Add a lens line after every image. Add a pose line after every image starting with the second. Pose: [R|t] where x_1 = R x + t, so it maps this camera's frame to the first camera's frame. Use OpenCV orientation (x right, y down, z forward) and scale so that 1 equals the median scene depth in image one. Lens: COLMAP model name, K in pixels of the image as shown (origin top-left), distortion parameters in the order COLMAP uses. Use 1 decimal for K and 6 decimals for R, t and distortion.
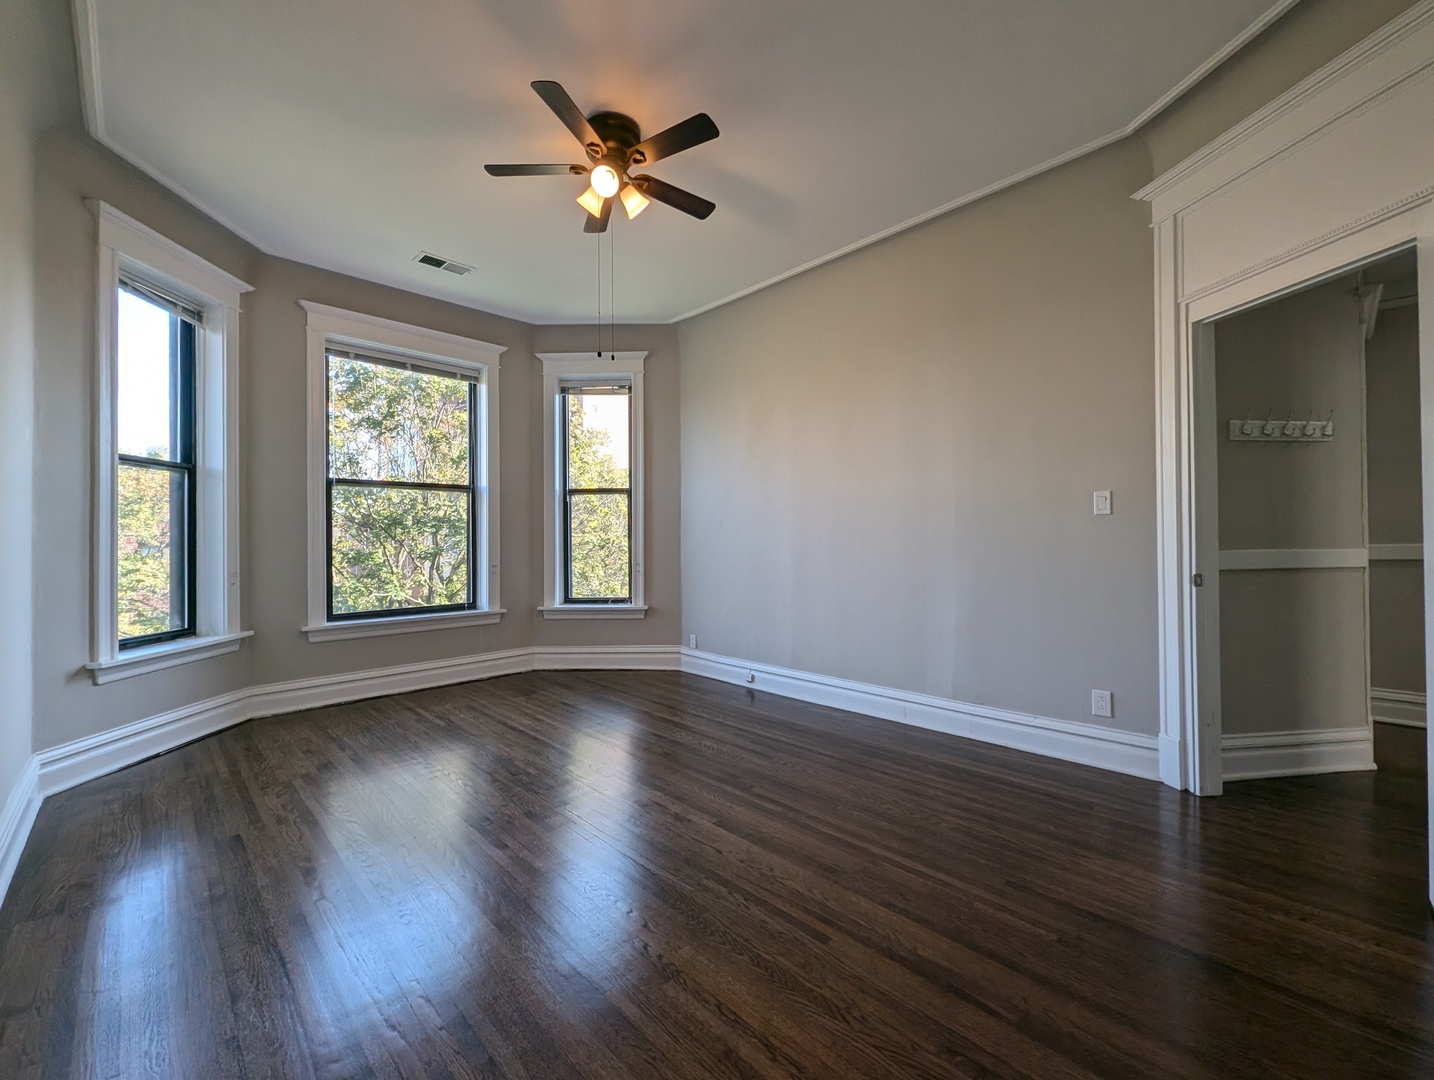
lens RADIAL K [[592.2, 0, 716.9], [0, 592.2, 538.0], [0, 0, 1]] dist [0.002037, -0.000441]
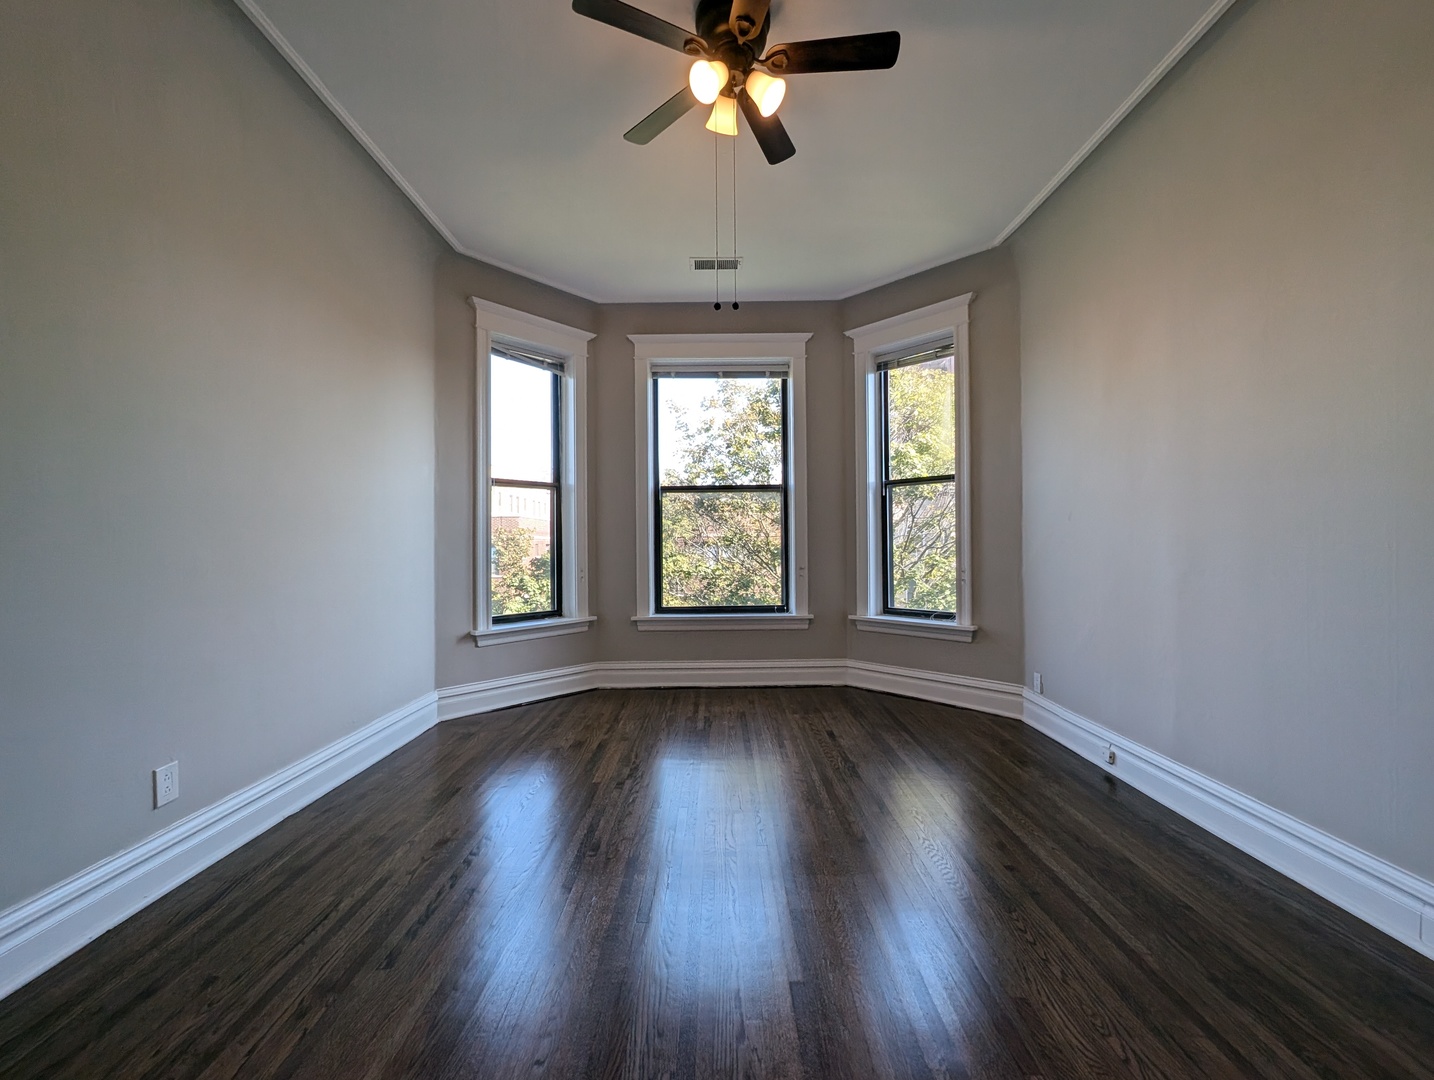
lens RADIAL K [[592.2, 0, 716.9], [0, 592.2, 538.0], [0, 0, 1]] dist [0.002037, -0.000441]
pose [[0.712365, -0.006462, -0.701779, 0.233603], [0.008259, 0.999966, -0.000823, -0.001325], [0.701760, -0.005210, 0.712394, 0.289966]]
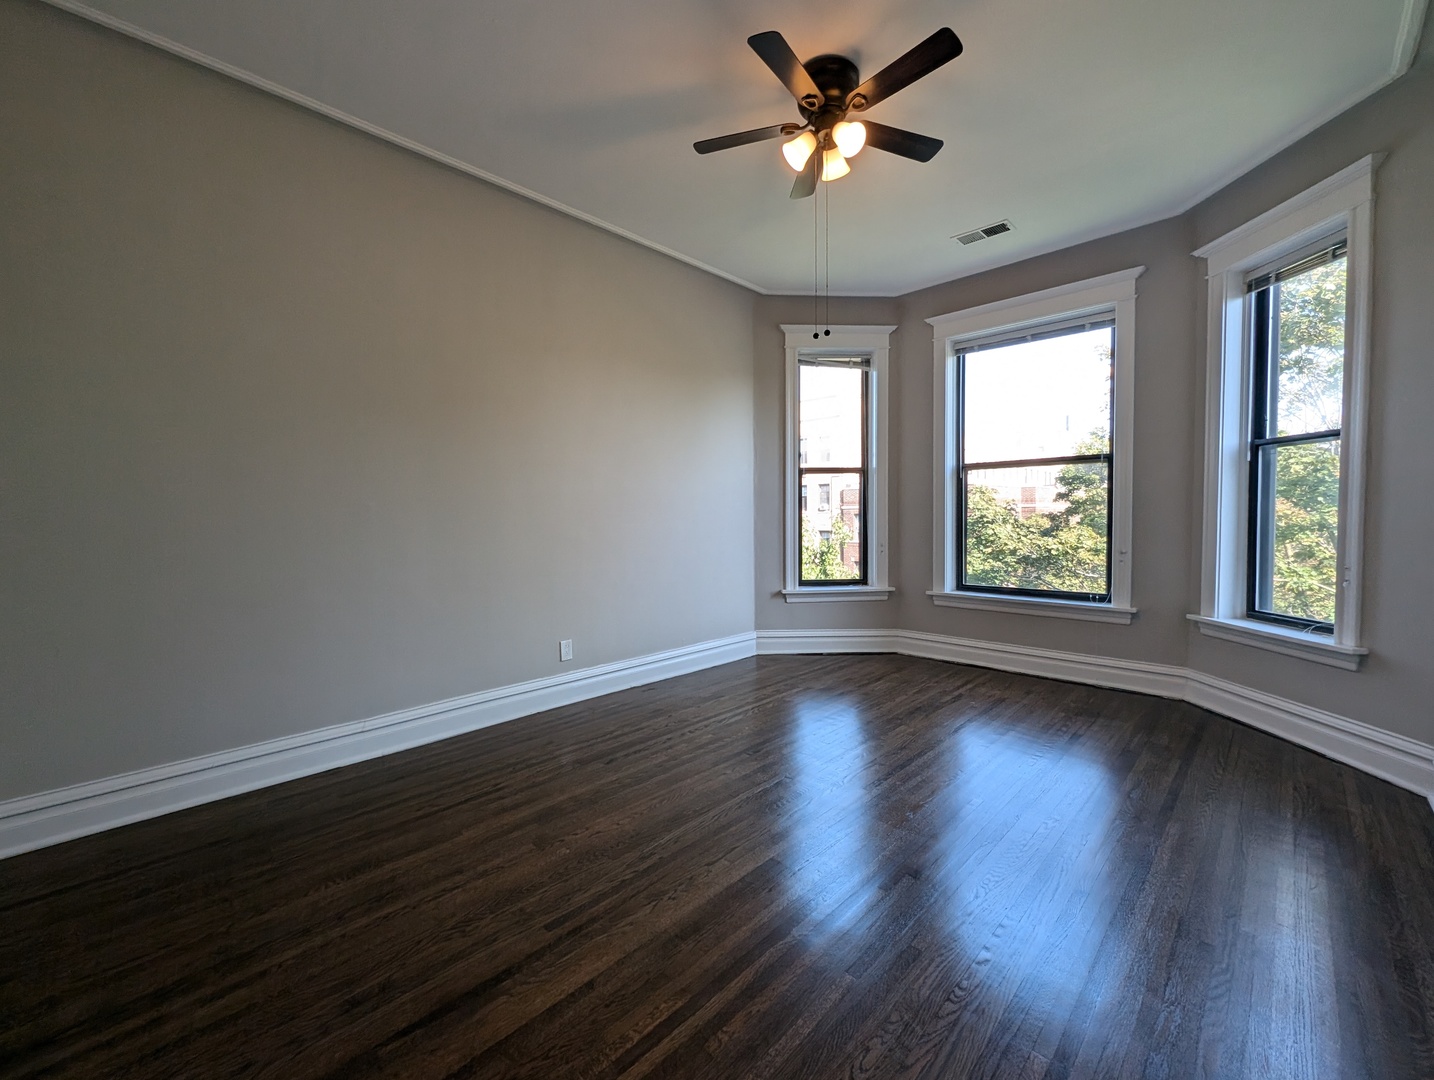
lens RADIAL K [[592.2, 0, 716.9], [0, 592.2, 538.0], [0, 0, 1]] dist [0.002037, -0.000441]
pose [[0.024197, 0.045084, -0.998690, 0.503446], [0.015063, 0.998853, 0.045456, -0.020501], [0.999594, -0.016143, 0.023490, 0.537345]]
